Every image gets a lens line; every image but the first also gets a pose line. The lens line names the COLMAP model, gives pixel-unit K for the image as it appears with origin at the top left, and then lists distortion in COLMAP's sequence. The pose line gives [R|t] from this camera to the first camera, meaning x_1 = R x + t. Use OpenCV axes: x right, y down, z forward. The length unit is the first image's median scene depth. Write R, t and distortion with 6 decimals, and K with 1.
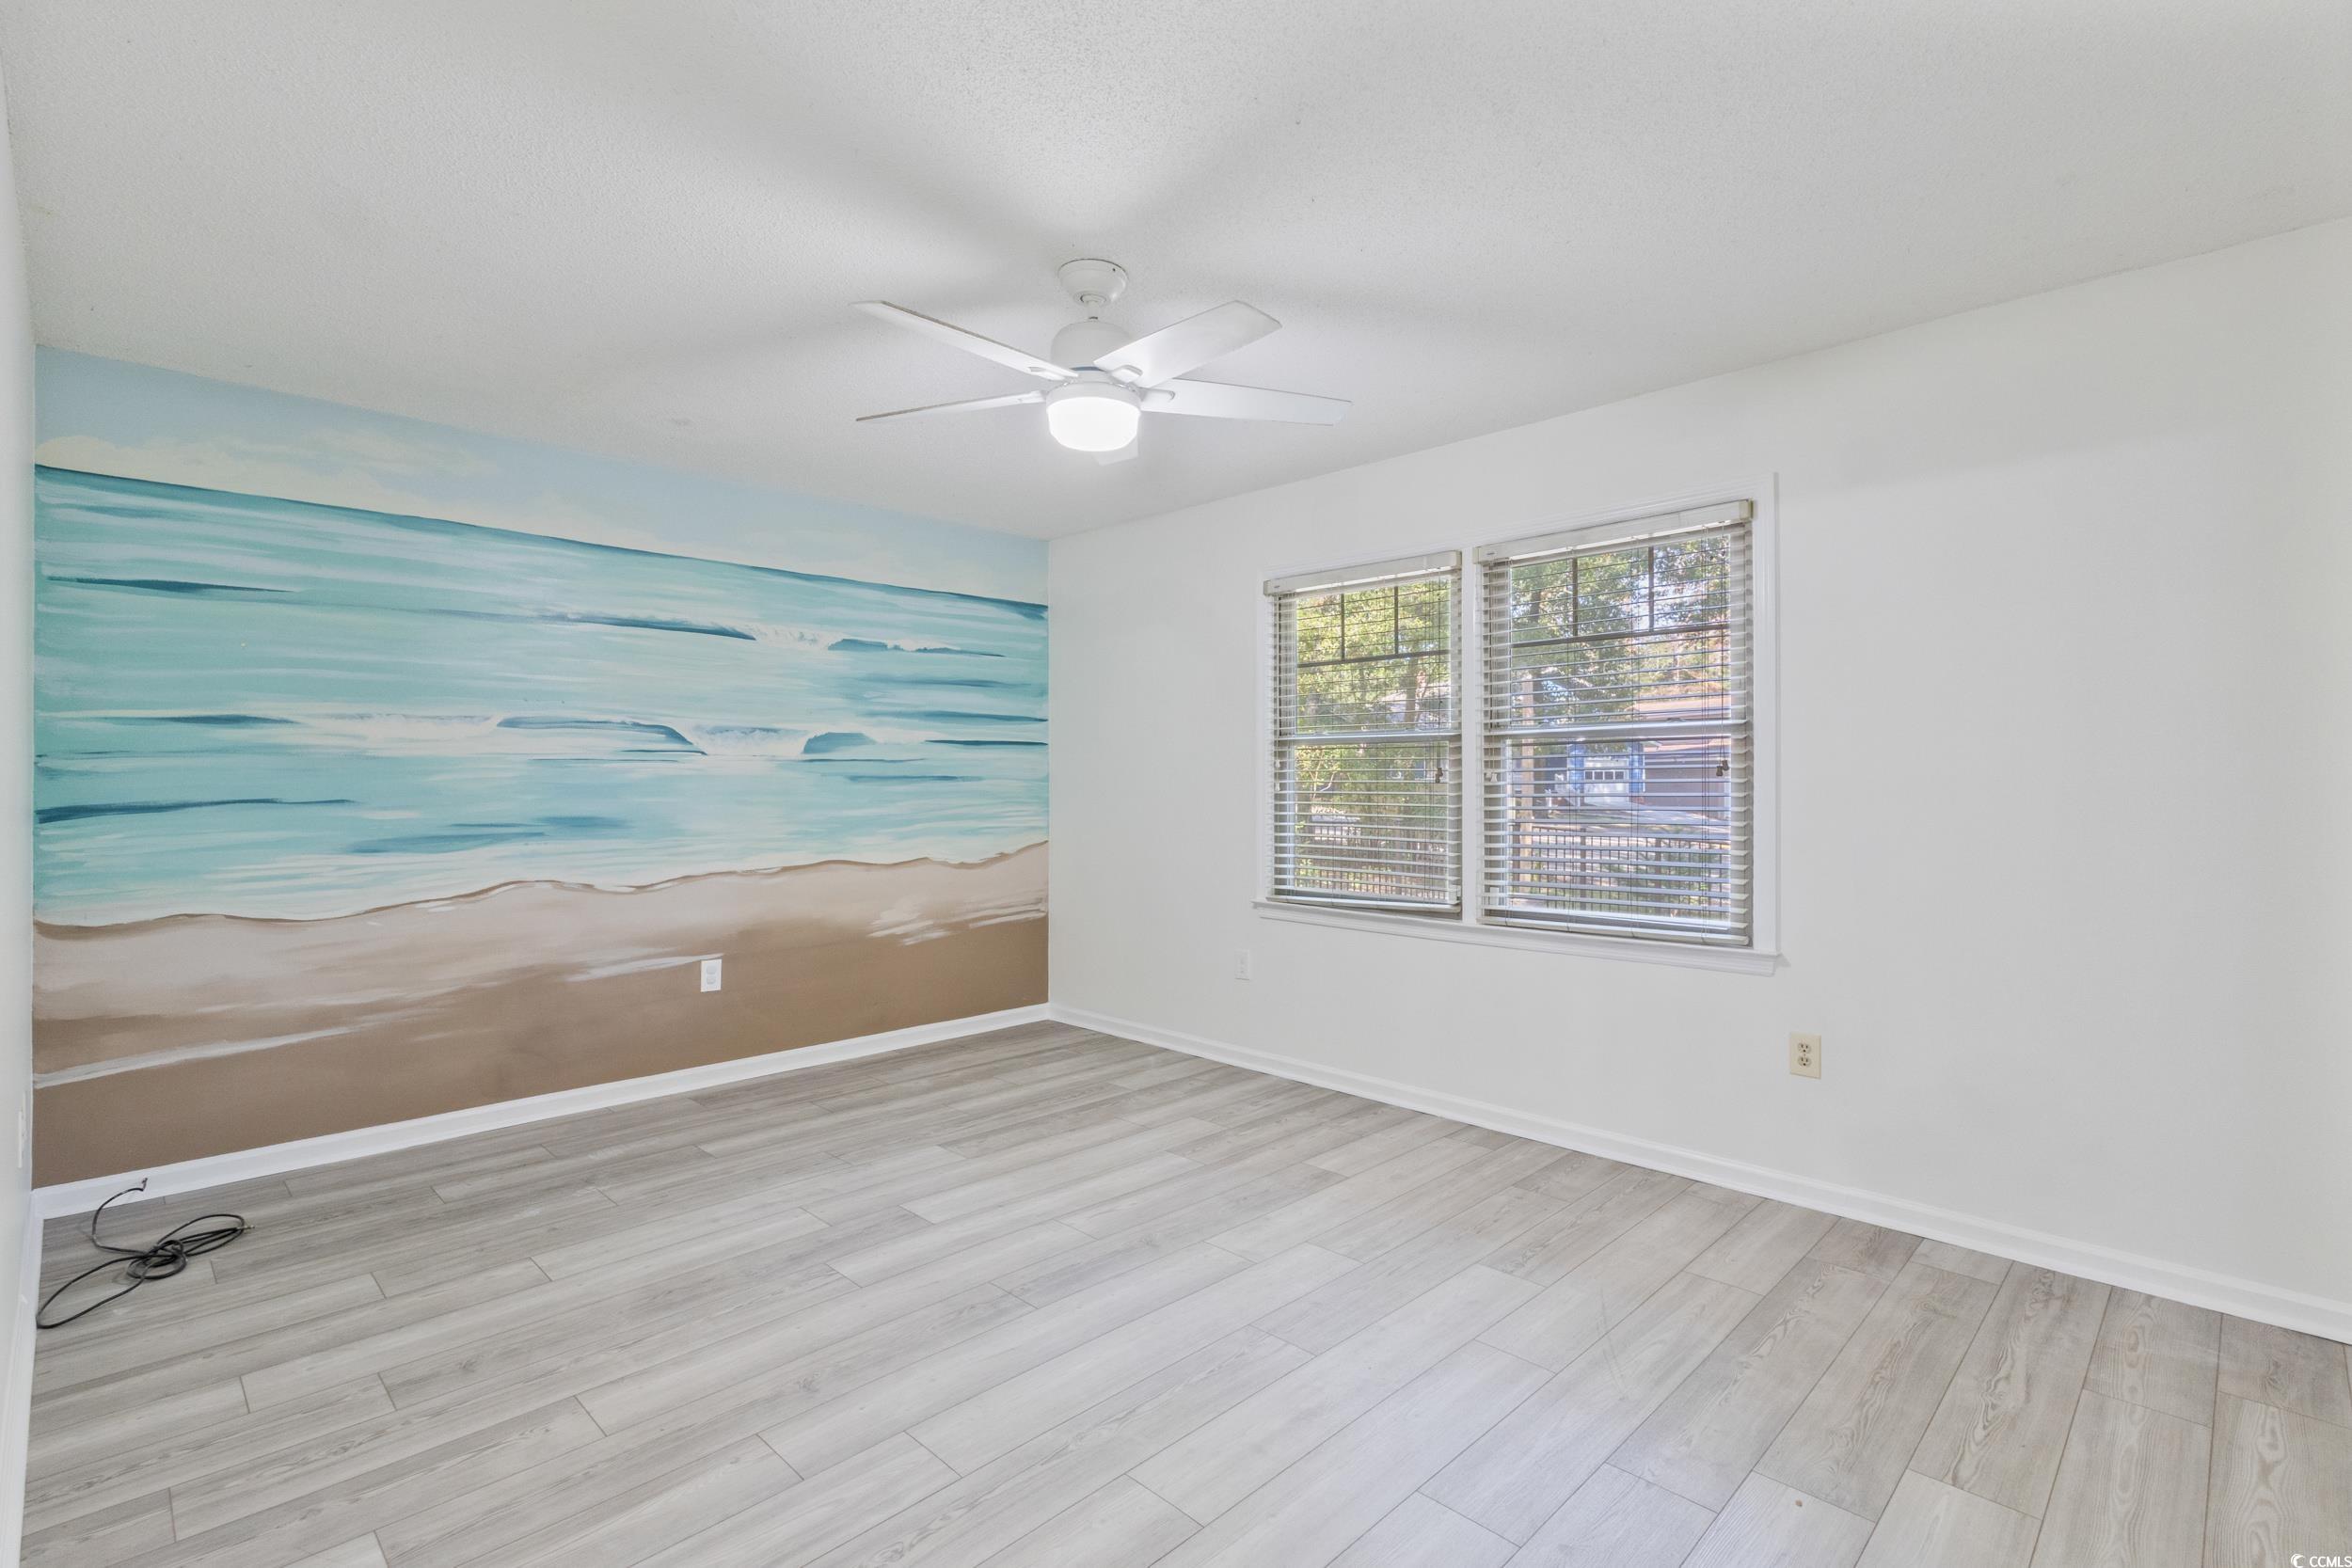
lens RADIAL K [[1107.3, 0, 1175.4], [0, 1107.3, 782.7], [0, 0, 1]] dist [0.006394, 0.000849]
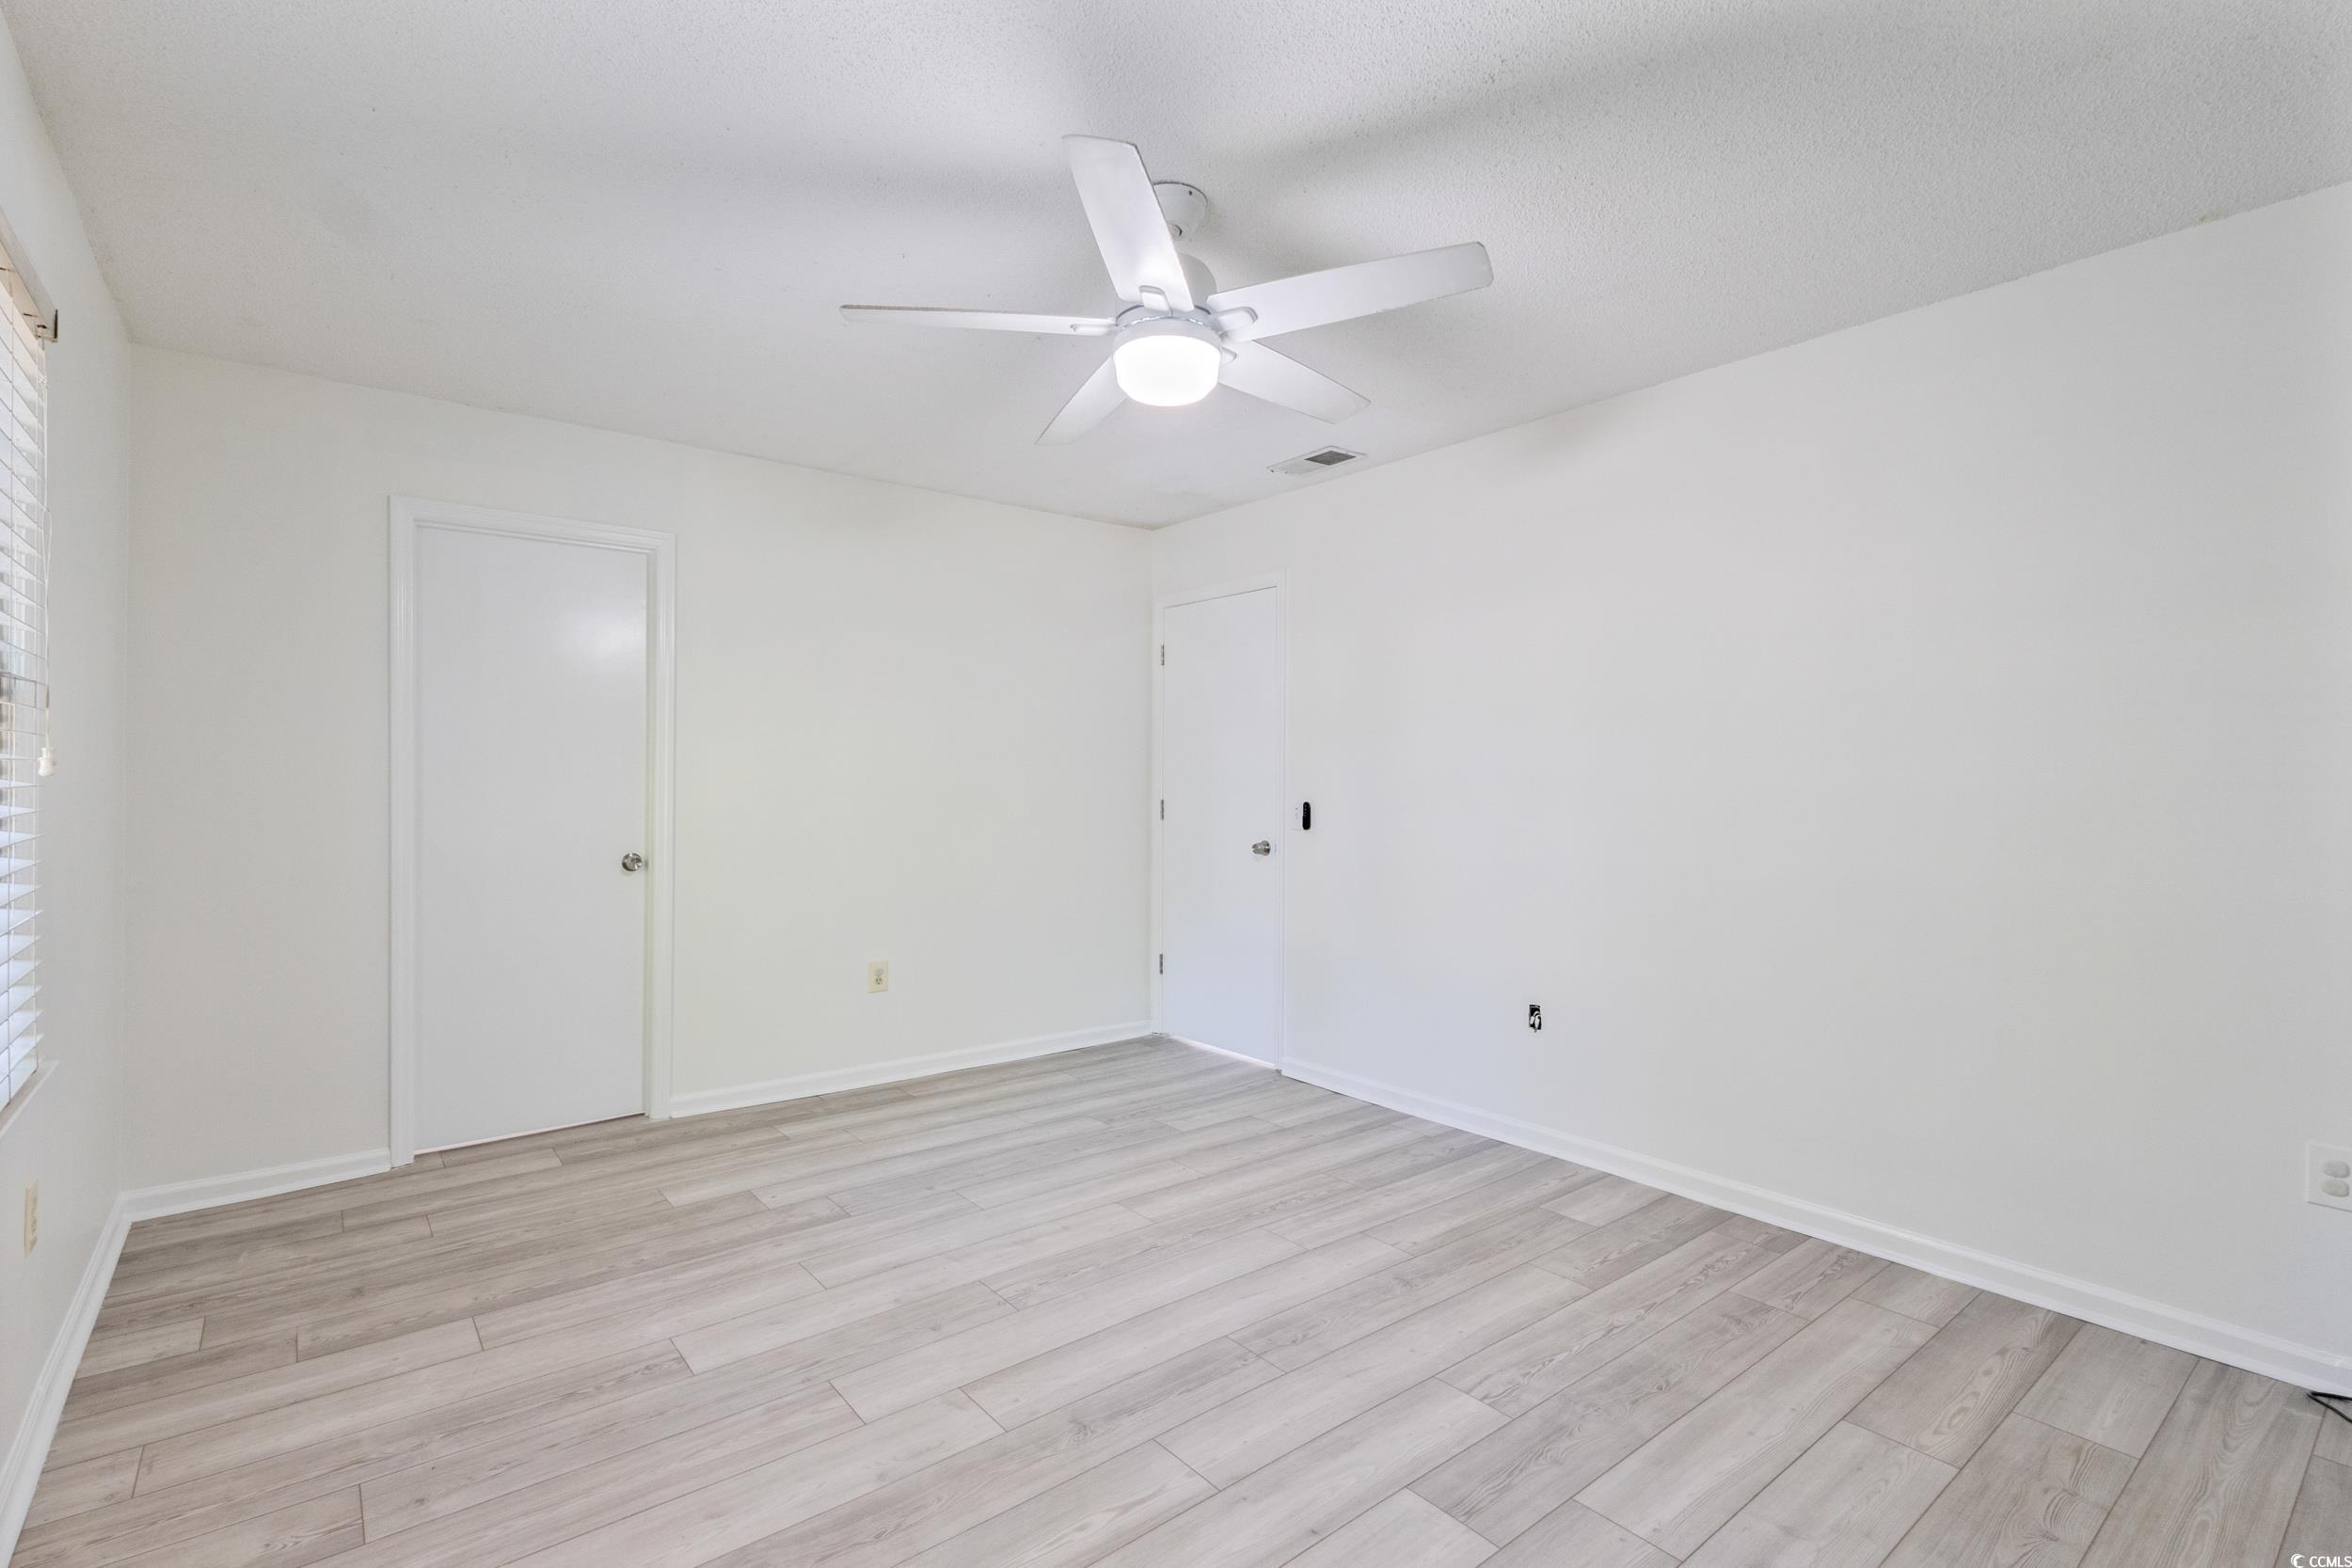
lens RADIAL K [[1107.3, 0, 1175.9], [0, 1107.3, 782.1], [0, 0, 1]] dist [0.006394, 0.000849]
pose [[-0.994530, -0.005879, 0.104290, -0.174792], [-0.005700, 0.999982, 0.002015, -0.005982], [-0.104300, 0.001410, -0.994545, 1.914154]]
